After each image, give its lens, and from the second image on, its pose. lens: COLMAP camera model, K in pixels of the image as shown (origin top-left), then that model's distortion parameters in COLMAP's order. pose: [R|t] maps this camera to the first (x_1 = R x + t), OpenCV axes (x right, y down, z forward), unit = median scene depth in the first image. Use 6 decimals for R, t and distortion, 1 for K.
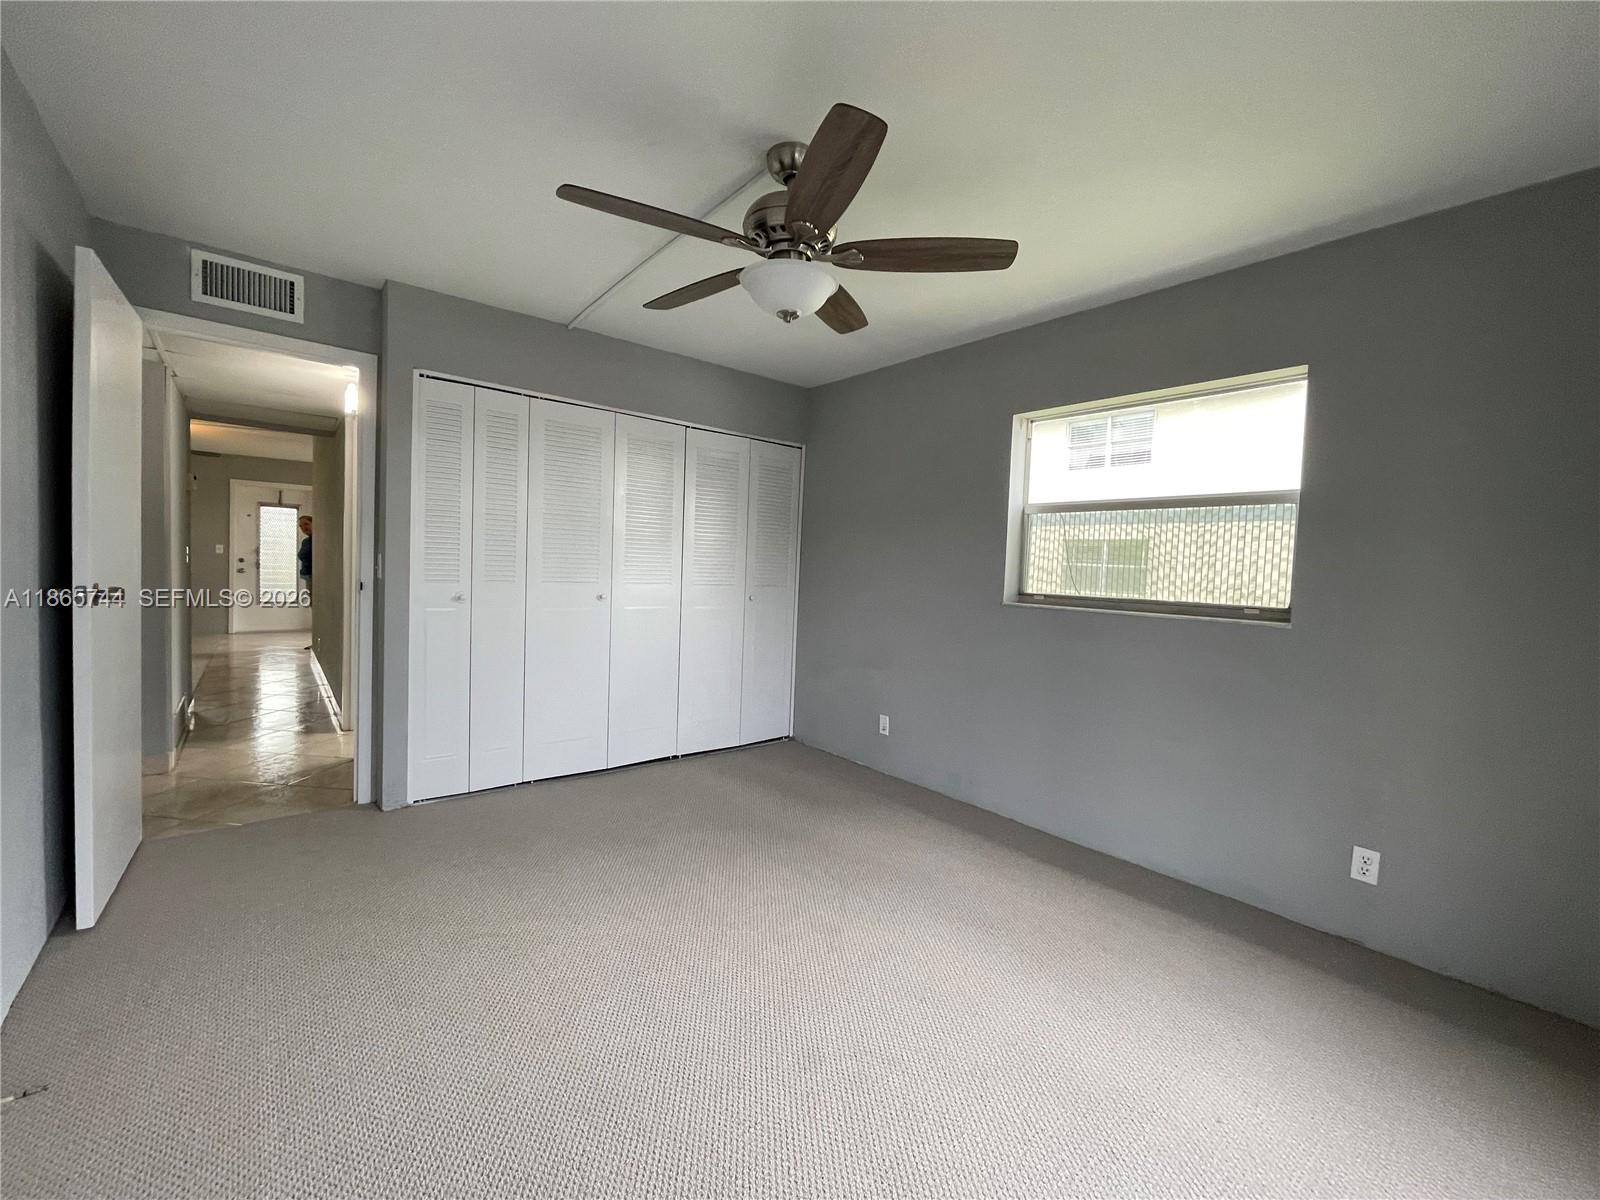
lens RADIAL K [[642.7, 0, 800.0], [0, 642.7, 600.0], [0, 0, 1]] dist [0.000232, 0.000082]
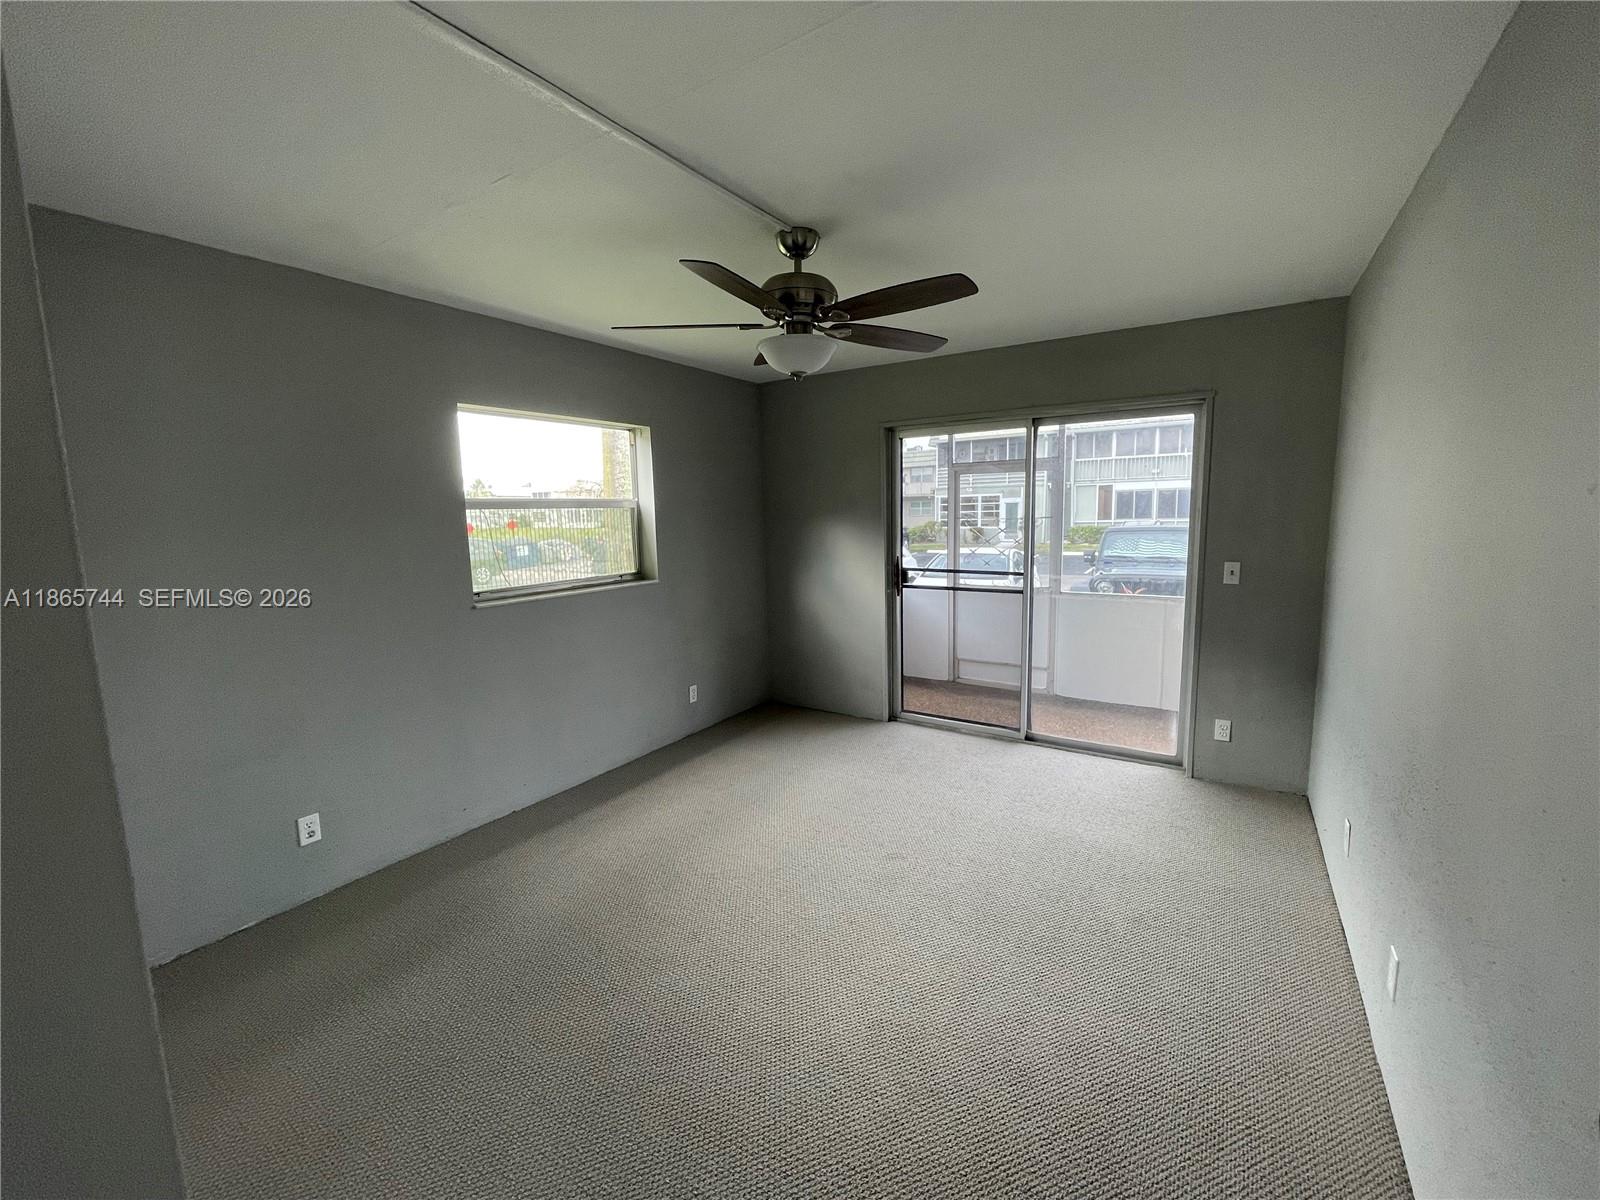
lens RADIAL K [[642.7, 0, 800.0], [0, 642.7, 600.0], [0, 0, 1]] dist [0.000232, 0.000082]
pose [[-0.270359, -0.114836, 0.955886, -0.937559], [0.122340, 0.980714, 0.152421, -0.109375], [-0.954955, 0.158151, -0.251096, 1.039152]]
